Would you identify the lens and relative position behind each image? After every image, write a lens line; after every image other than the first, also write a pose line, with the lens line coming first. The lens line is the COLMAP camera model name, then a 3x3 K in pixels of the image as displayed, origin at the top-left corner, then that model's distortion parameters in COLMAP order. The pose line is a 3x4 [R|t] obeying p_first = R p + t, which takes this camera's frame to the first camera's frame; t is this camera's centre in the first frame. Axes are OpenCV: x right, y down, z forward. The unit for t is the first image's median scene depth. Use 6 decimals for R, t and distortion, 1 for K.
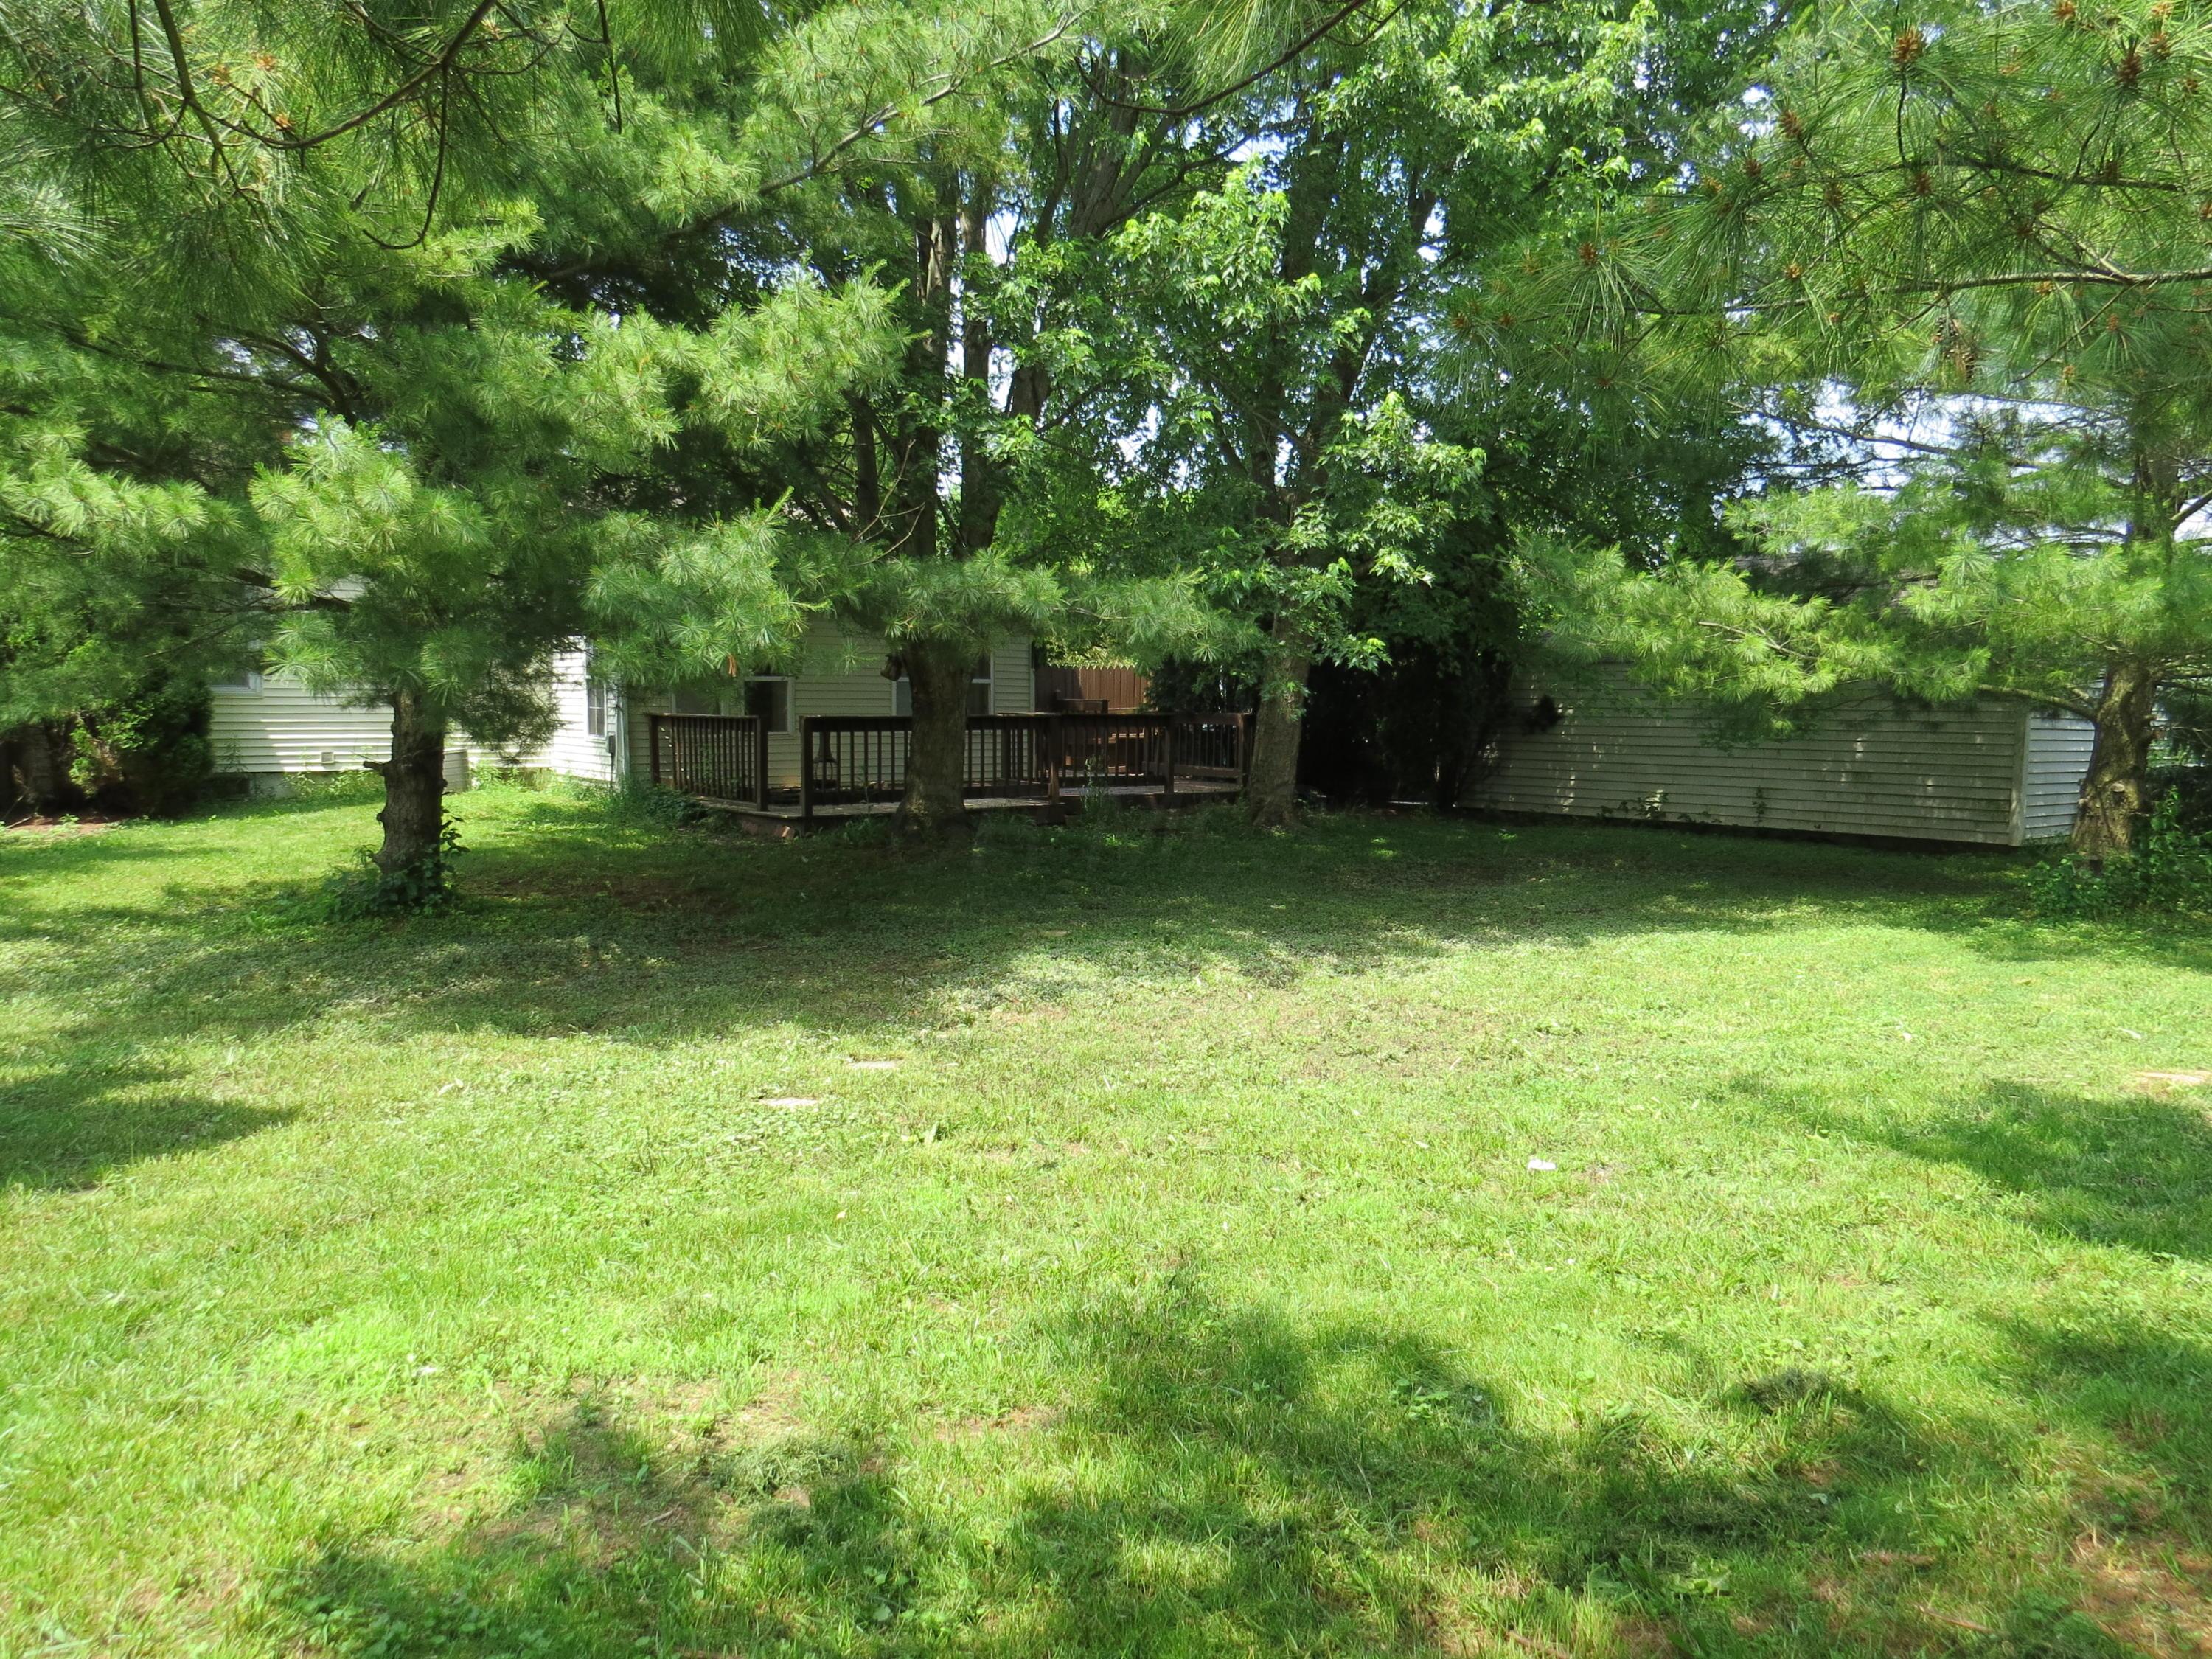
lens RADIAL K [[1582.1, 0, 1106.0], [0, 1582.1, 829.5], [0, 0, 1]] dist [-0.015162, 0.003604]
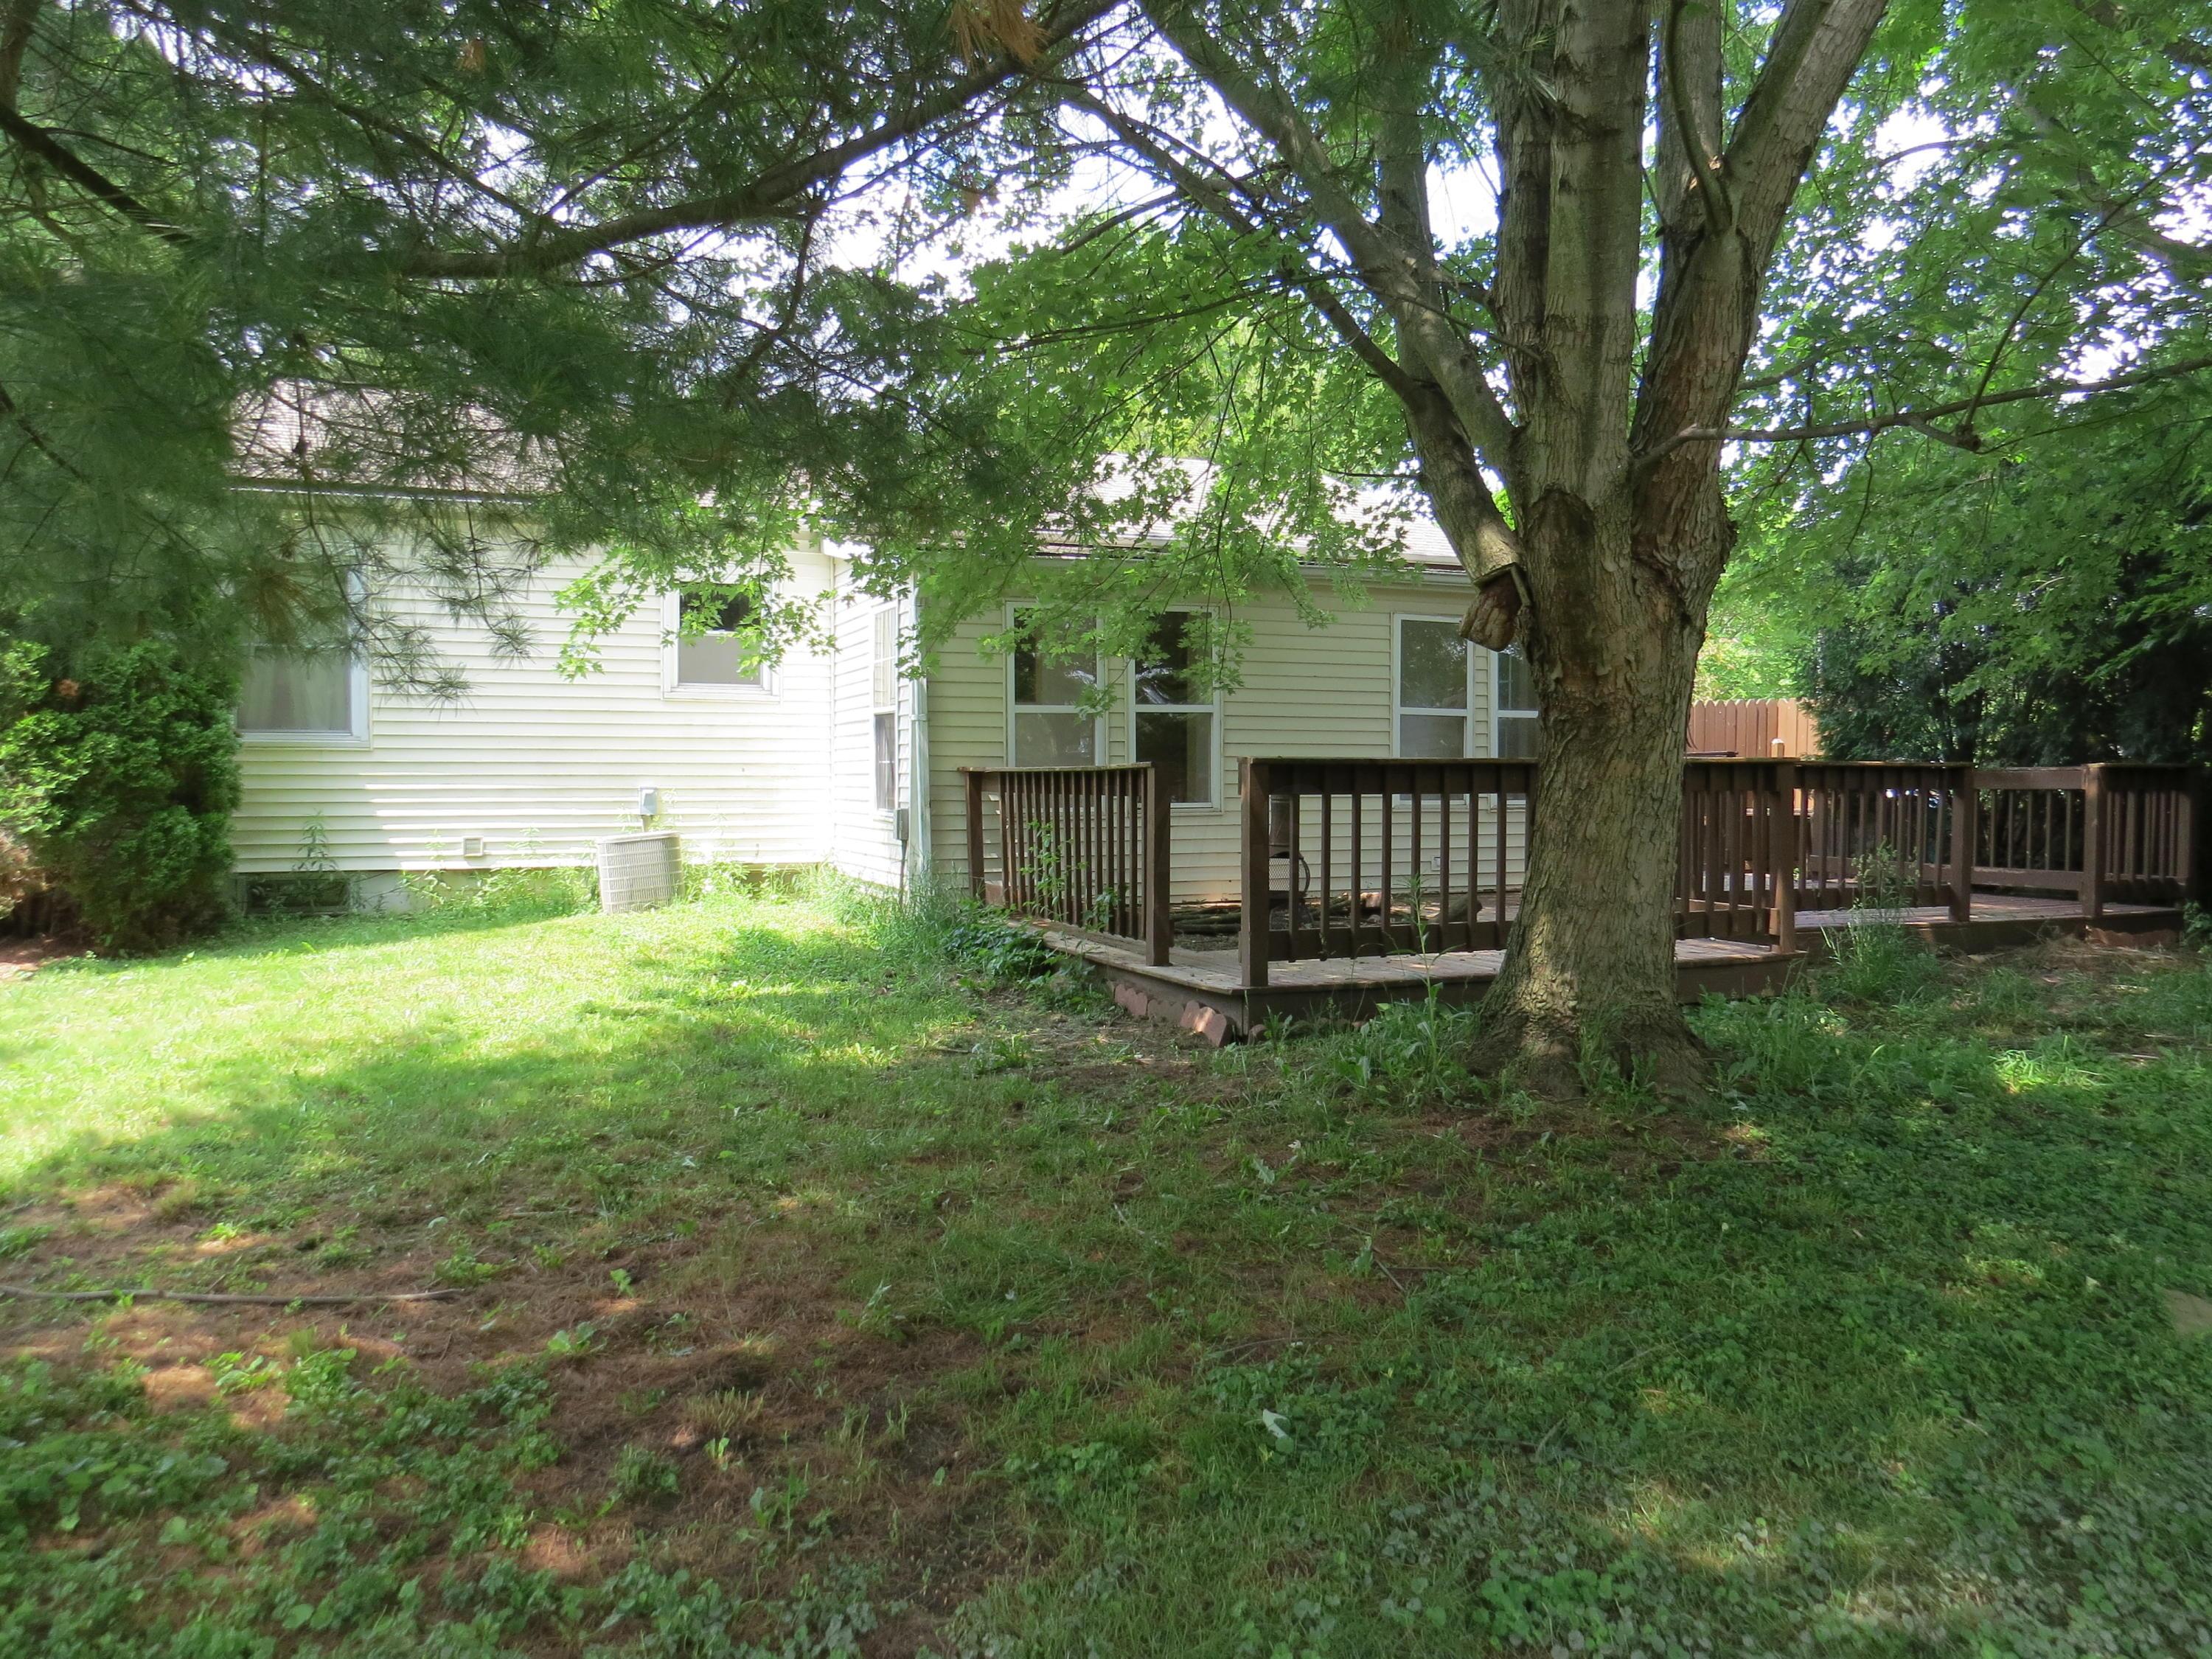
lens RADIAL K [[1582.1, 0, 1106.0], [0, 1582.1, 829.5], [0, 0, 1]] dist [-0.015162, 0.003604]
pose [[0.964947, 0.000255, -0.262446, -0.096936], [-0.013402, 0.998743, -0.048306, -0.026248], [0.262103, 0.050130, 0.963737, 0.479587]]
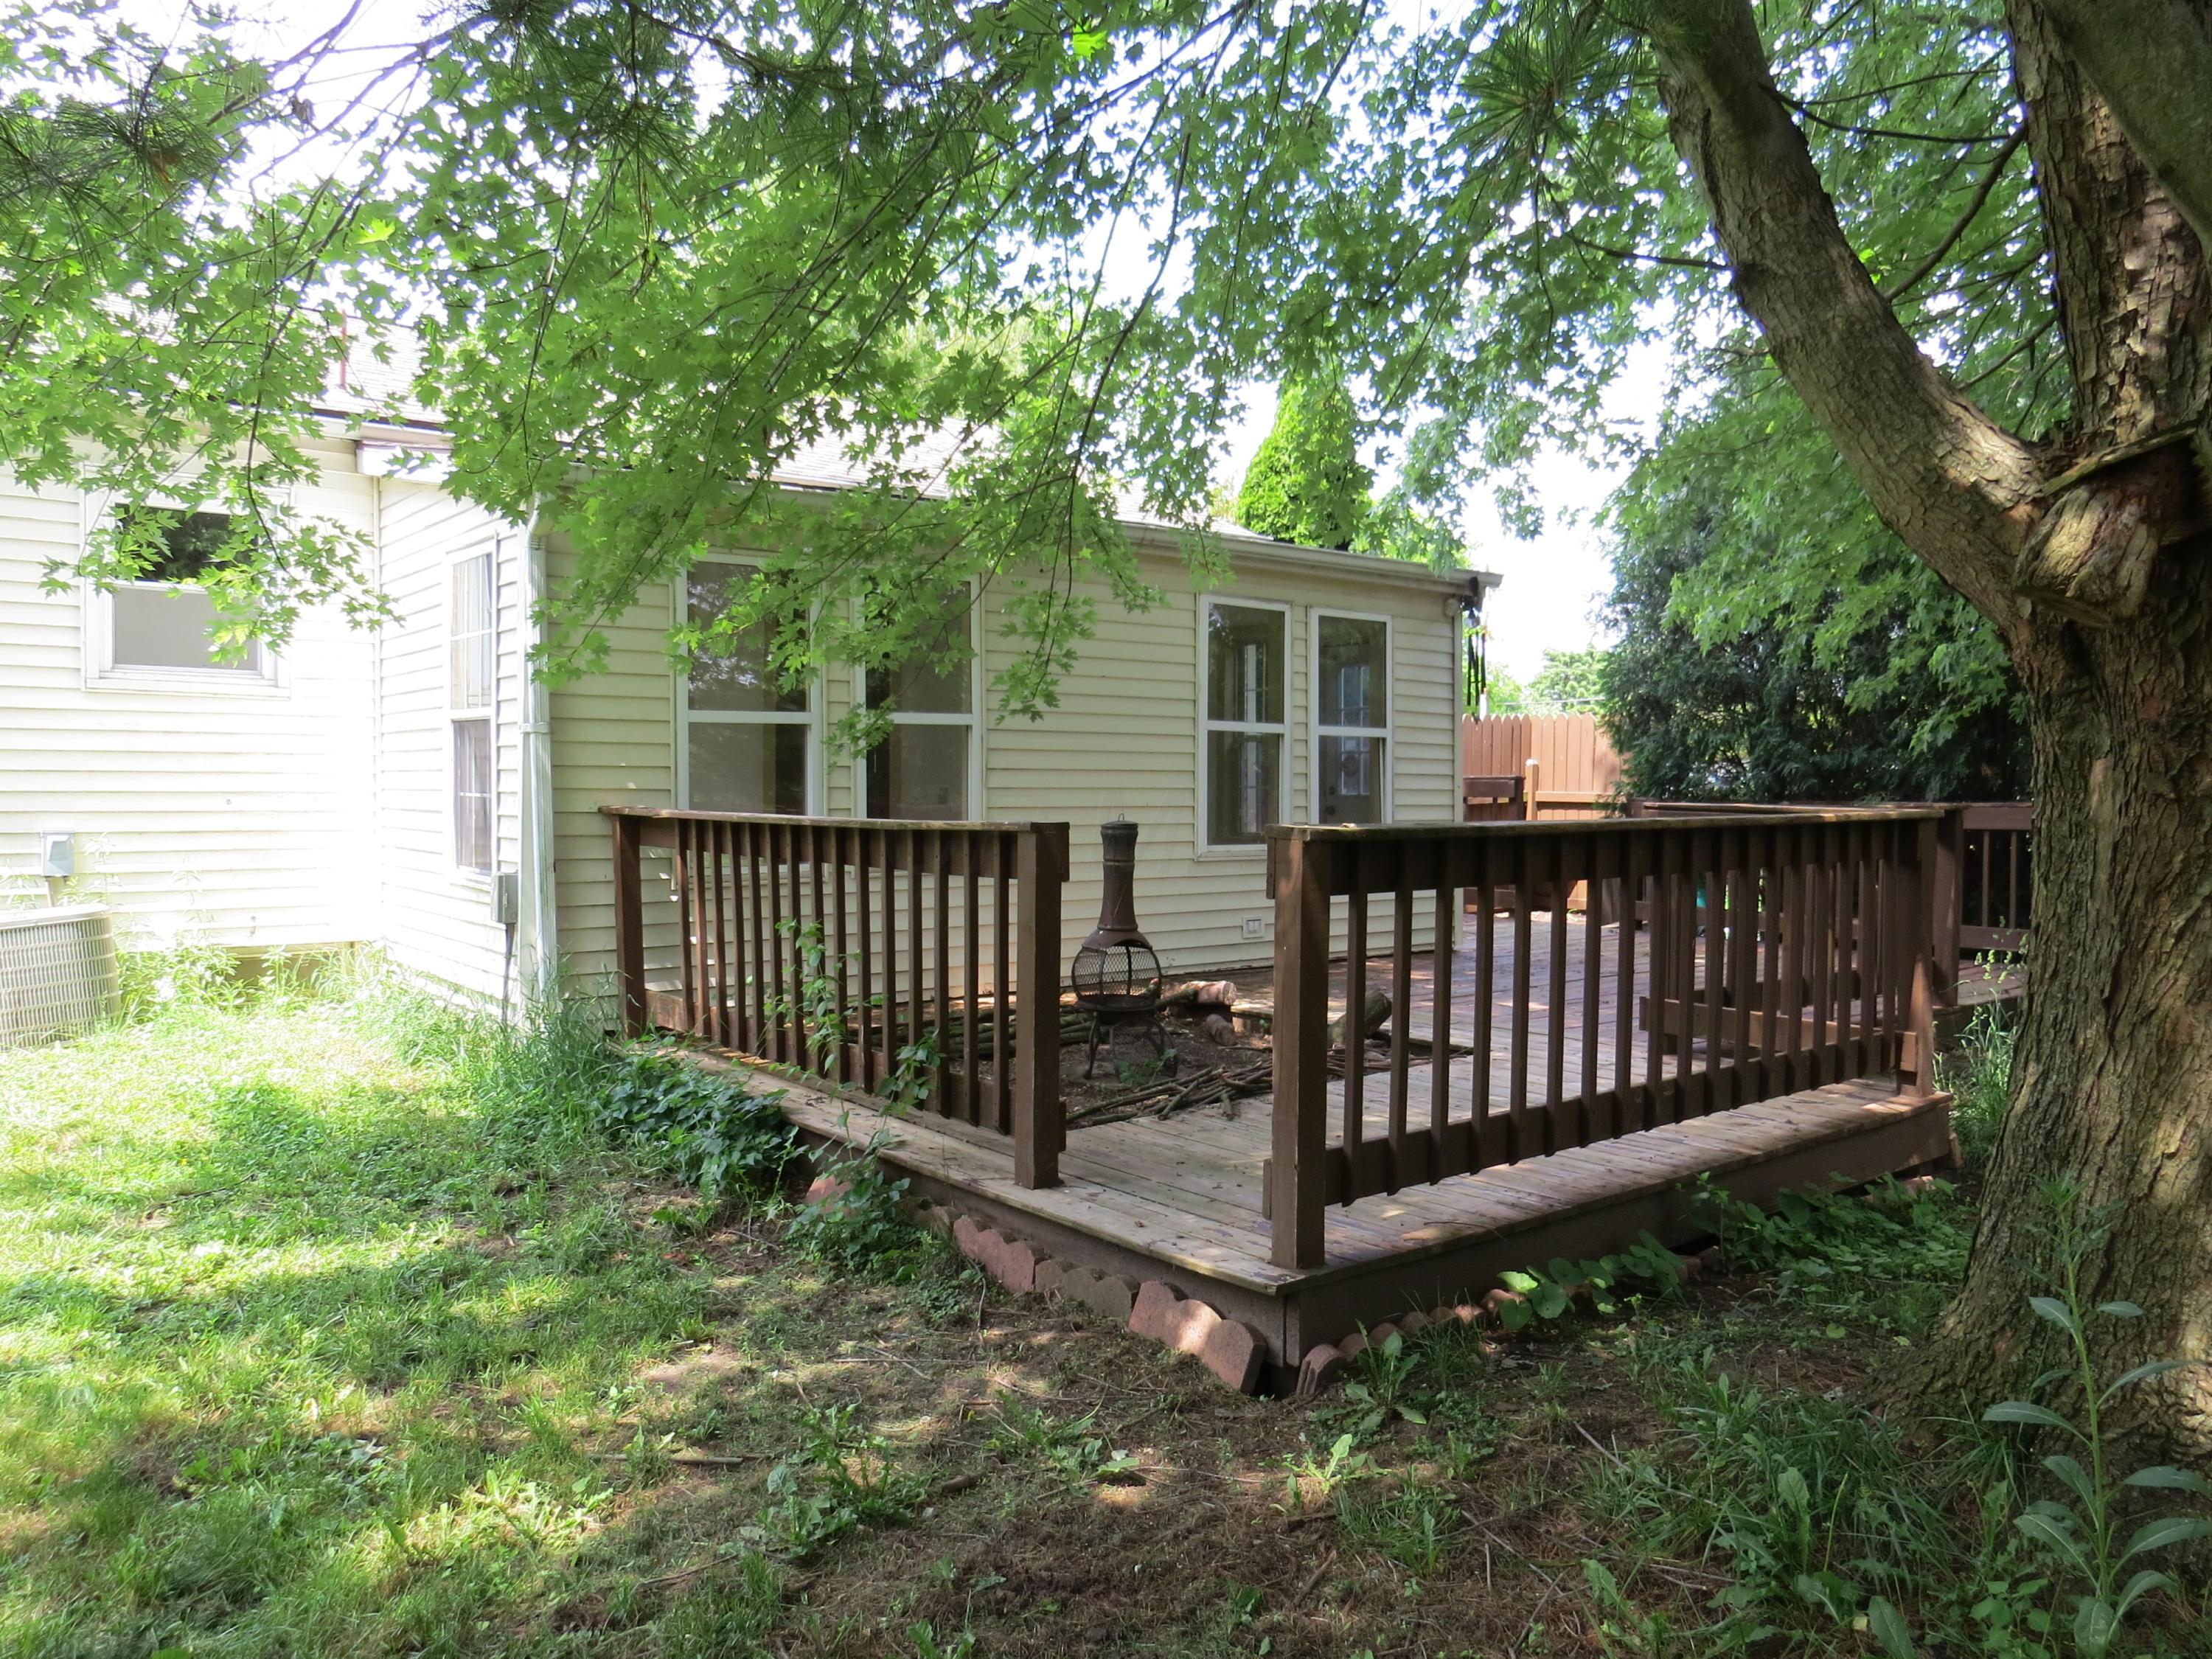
lens RADIAL K [[1558.8, 0, 1142.4], [0, 1558.8, 828.5], [0, 0, 1]] dist [-0.022923, -0.000753]
pose [[0.999390, -0.004477, 0.034623, -0.183912], [0.006152, 0.998807, -0.048435, -0.051860], [-0.034365, 0.048618, 0.998226, 0.649576]]
